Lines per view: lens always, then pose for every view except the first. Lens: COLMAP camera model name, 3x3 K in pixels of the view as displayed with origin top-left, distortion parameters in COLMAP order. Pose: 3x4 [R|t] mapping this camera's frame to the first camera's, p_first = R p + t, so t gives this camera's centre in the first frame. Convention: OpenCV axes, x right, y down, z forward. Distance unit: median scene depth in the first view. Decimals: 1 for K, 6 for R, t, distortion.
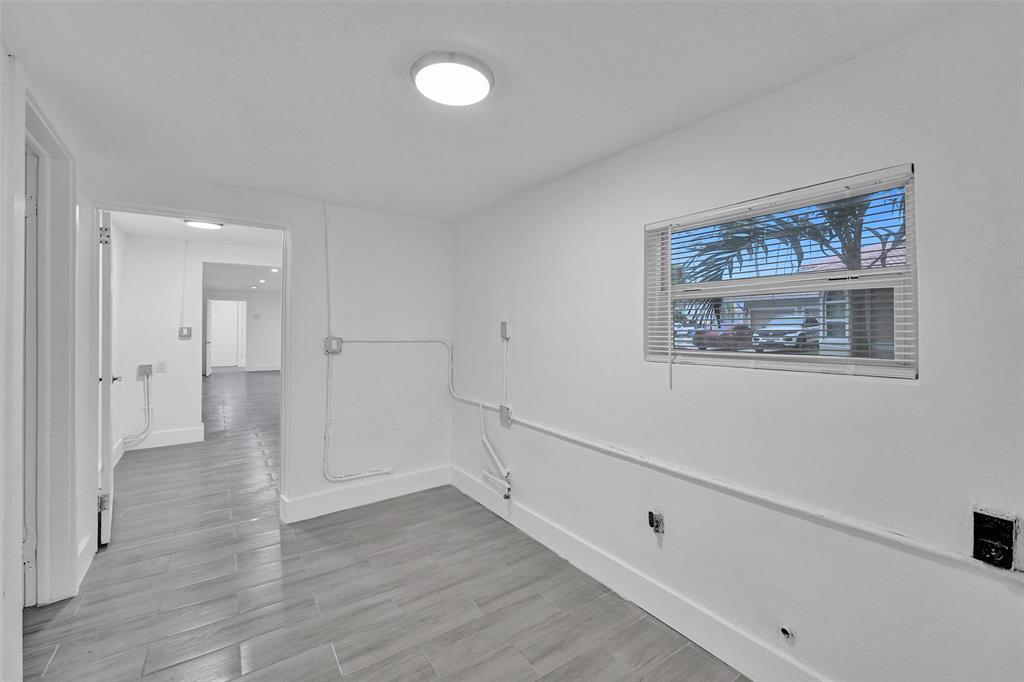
lens RADIAL K [[416.2, 0, 510.9], [0, 416.2, 331.8], [0, 0, 1]] dist [0.000104, -0.000334]
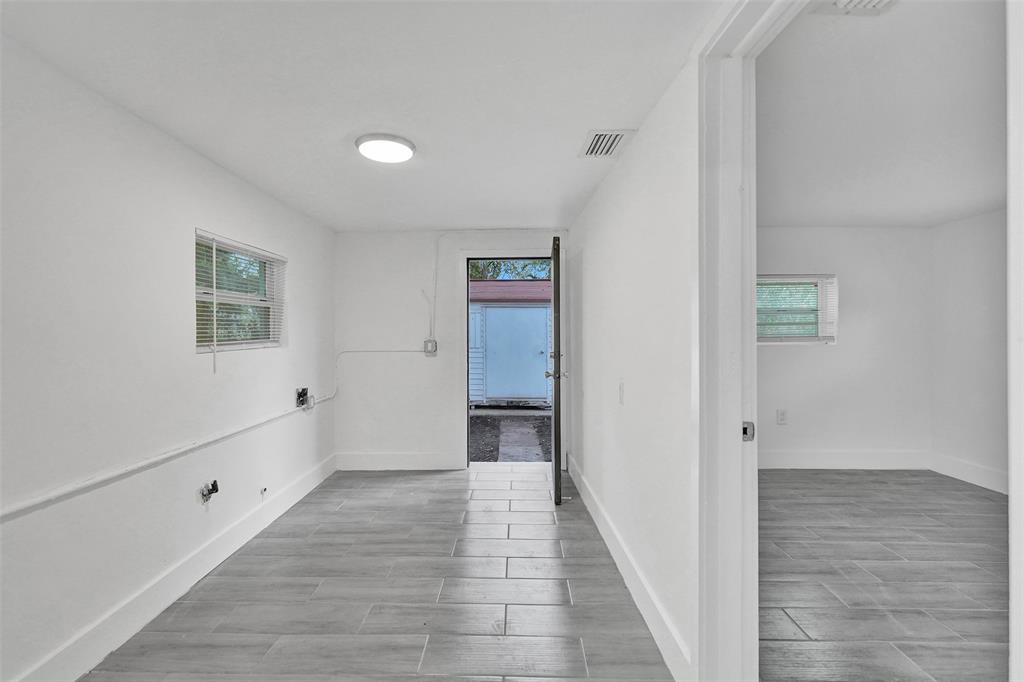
lens RADIAL K [[427.3, 0, 510.4], [0, 427.3, 330.0], [0, 0, 1]] dist [0.000644, -0.000033]
pose [[-0.815989, -0.006410, 0.578032, -1.029789], [-0.005088, 0.999979, 0.003907, -0.000189], [-0.578045, 0.000247, -0.816005, 1.494730]]
